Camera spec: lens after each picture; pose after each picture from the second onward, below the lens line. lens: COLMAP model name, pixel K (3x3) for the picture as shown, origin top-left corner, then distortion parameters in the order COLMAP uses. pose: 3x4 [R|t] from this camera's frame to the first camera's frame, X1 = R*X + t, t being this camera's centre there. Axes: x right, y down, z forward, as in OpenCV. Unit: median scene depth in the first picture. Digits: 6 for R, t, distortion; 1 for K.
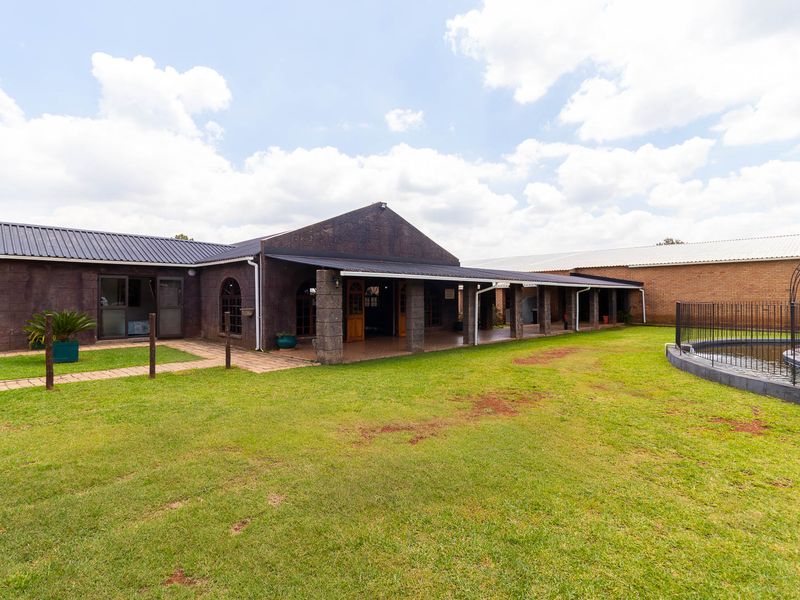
lens RADIAL K [[418.1, 0, 400.0], [0, 418.1, 300.0], [0, 0, 1]] dist [-0.000459, -0.000140]
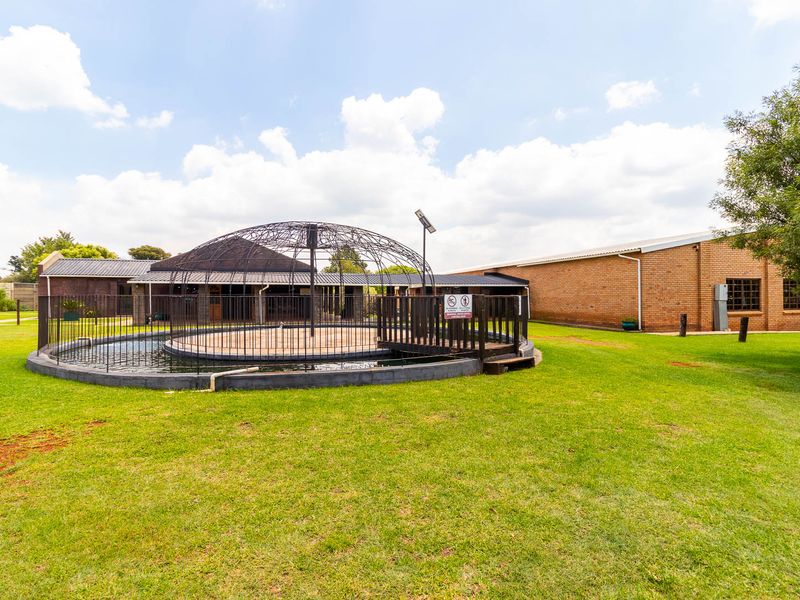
lens RADIAL K [[418.1, 0, 400.0], [0, 418.1, 300.0], [0, 0, 1]] dist [-0.000459, -0.000140]
pose [[0.883862, 0.005356, -0.467718, 0.791290], [-0.005577, 0.999984, 0.000913, 0.008162], [0.467715, 0.001801, 0.883877, -0.091491]]
